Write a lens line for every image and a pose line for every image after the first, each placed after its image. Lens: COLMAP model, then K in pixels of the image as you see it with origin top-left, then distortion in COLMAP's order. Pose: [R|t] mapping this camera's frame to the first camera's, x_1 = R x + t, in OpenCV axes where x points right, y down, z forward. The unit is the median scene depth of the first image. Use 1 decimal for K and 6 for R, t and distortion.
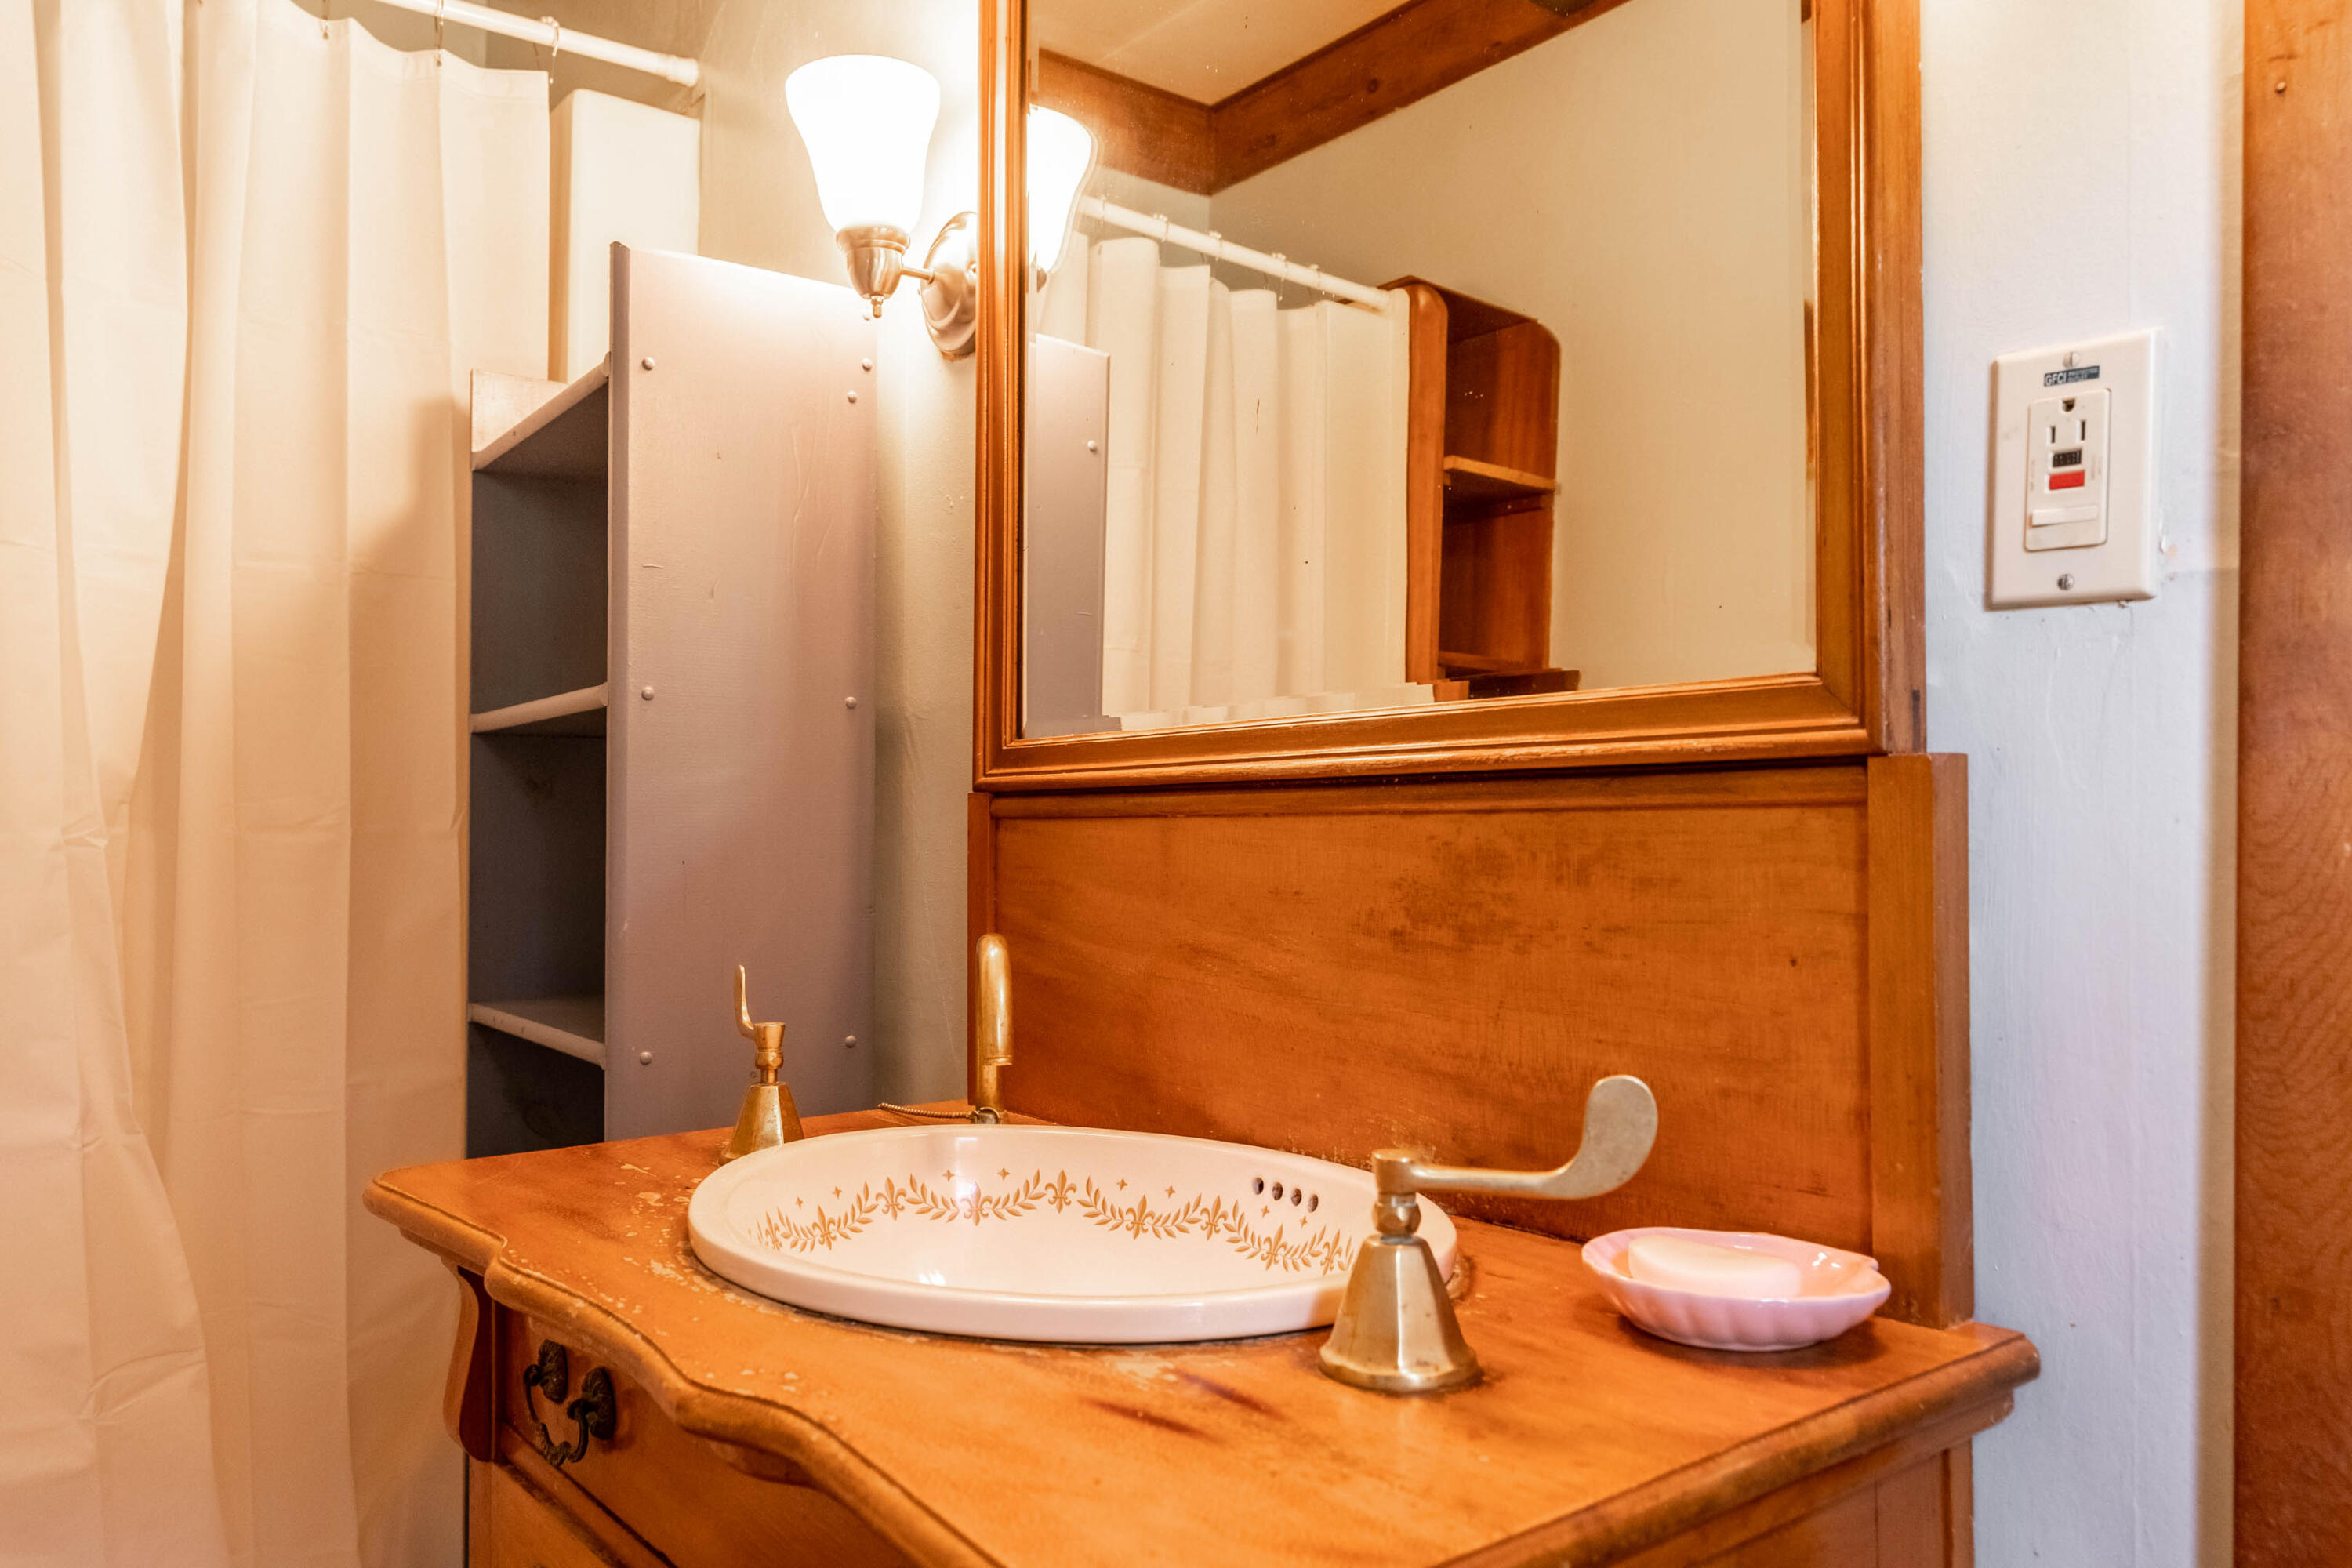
lens RADIAL K [[1673.5, 0, 1177.5], [0, 1673.5, 792.8], [0, 0, 1]] dist [-0.013548, -0.001839]
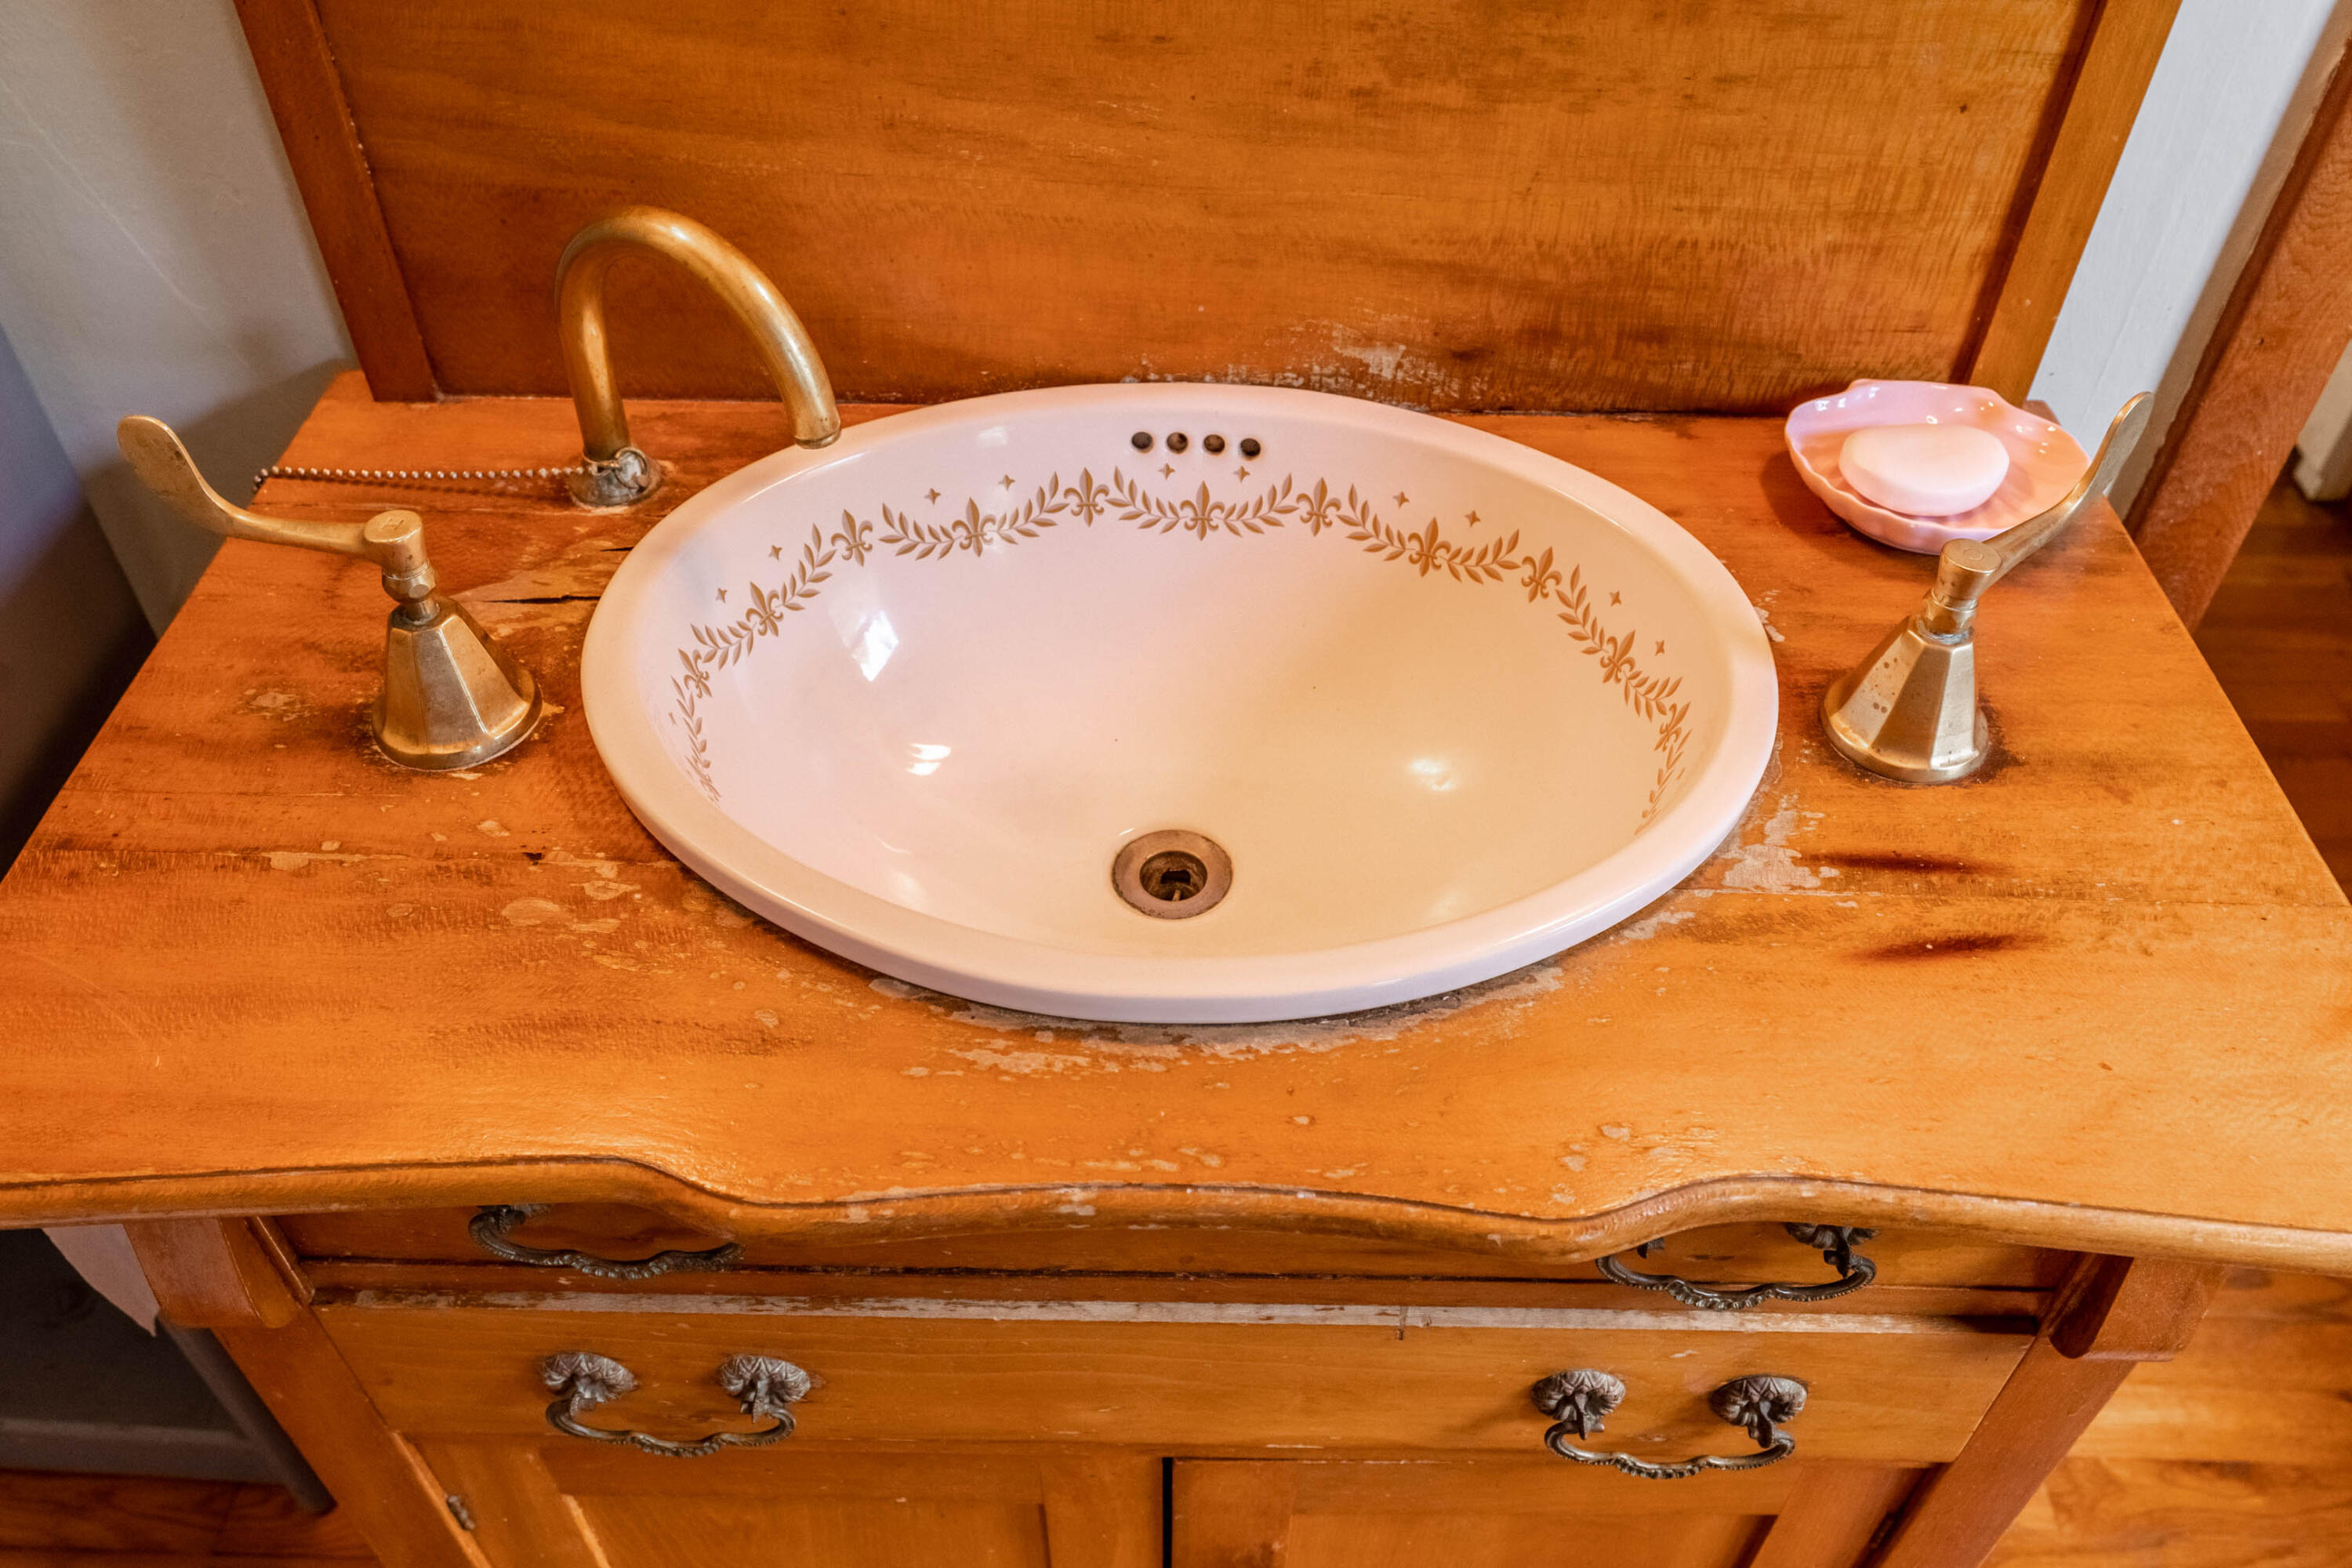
lens RADIAL K [[1796.3, 0, 1178.2], [0, 1796.3, 791.3], [0, 0, 1]] dist [0.006717, -0.005417]
pose [[0.635412, -0.536418, 0.555434, -0.538823], [-0.032648, 0.700006, 0.713390, -0.269468], [-0.771483, -0.471431, 0.427280, 0.614415]]
